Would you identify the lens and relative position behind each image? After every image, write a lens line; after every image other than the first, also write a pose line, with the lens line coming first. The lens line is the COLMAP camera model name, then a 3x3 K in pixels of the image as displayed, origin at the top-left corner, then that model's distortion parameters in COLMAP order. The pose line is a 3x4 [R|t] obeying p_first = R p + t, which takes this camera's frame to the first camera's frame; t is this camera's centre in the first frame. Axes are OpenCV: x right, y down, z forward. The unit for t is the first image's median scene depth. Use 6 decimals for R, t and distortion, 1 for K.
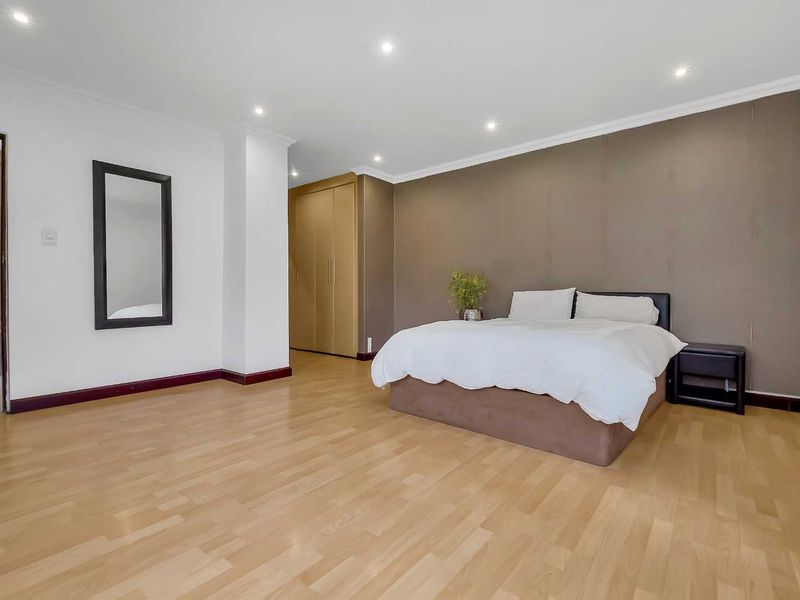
lens RADIAL K [[401.8, 0, 402.1], [0, 401.8, 297.0], [0, 0, 1]] dist [-0.003159, -0.000249]
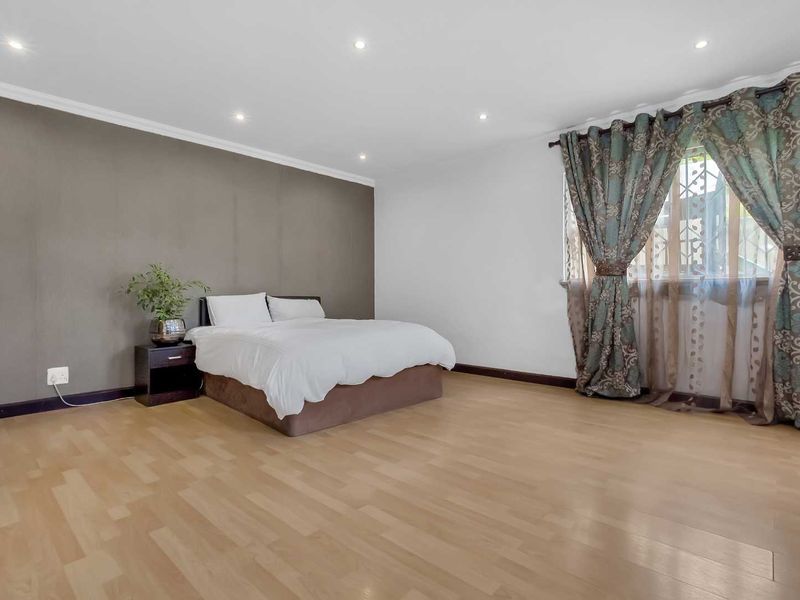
lens RADIAL K [[401.8, 0, 402.1], [0, 401.8, 297.0], [0, 0, 1]] dist [-0.003159, -0.000249]
pose [[0.072024, -0.010444, 0.997348, -0.986044], [0.018141, 0.999793, 0.009159, -0.021972], [-0.997238, 0.017433, 0.072199, 0.825664]]
